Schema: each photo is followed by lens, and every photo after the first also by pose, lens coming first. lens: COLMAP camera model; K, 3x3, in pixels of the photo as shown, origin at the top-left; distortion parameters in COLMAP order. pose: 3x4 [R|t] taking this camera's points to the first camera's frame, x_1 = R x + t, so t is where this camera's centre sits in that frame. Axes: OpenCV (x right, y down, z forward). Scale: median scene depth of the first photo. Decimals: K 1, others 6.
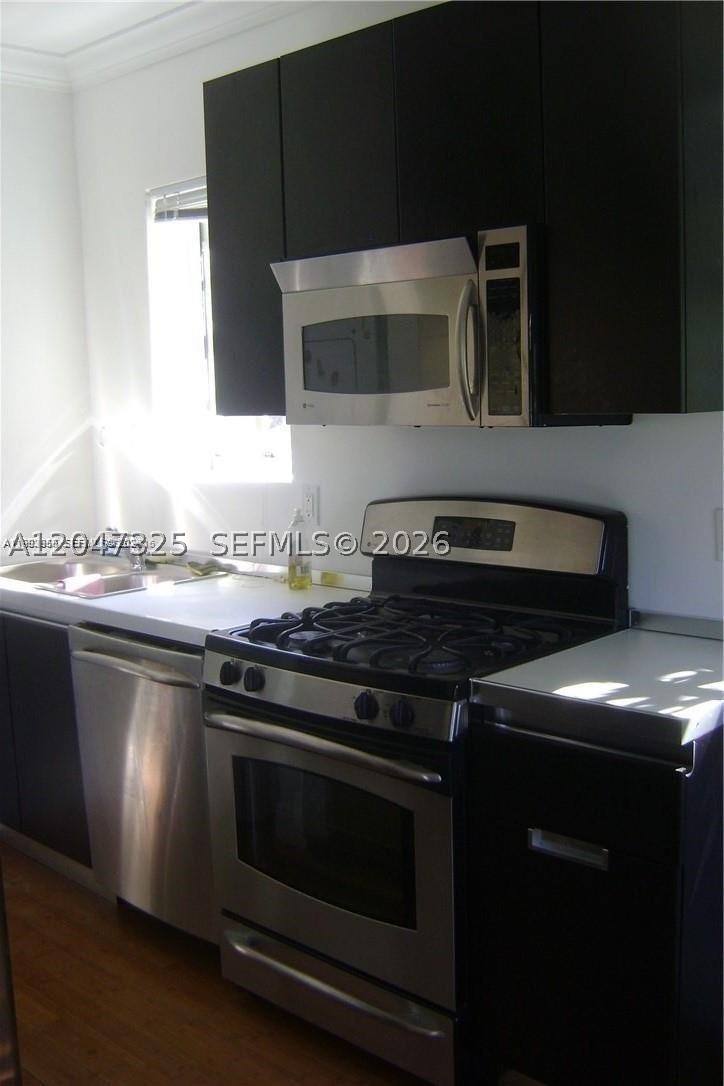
lens RADIAL K [[1166.2, 0, 362.0], [0, 1166.2, 543.0], [0, 0, 1]] dist [-0.114302, 0.021995]
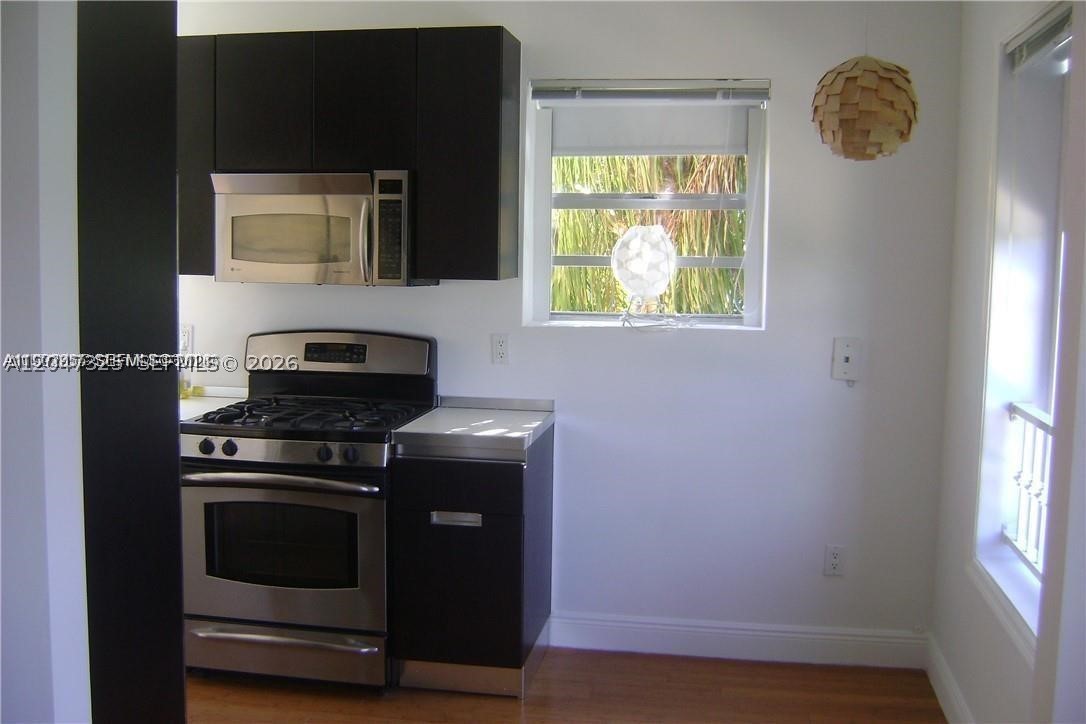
lens RADIAL K [[1138.3, 0, 543.0], [0, 1138.3, 362.0], [0, 0, 1]] dist [-0.113621, 0.023916]
pose [[0.829422, -0.015422, 0.558409, -0.598245], [0.034992, 0.999090, -0.024382, 0.057720], [-0.557525, 0.039763, 0.829207, -0.481964]]
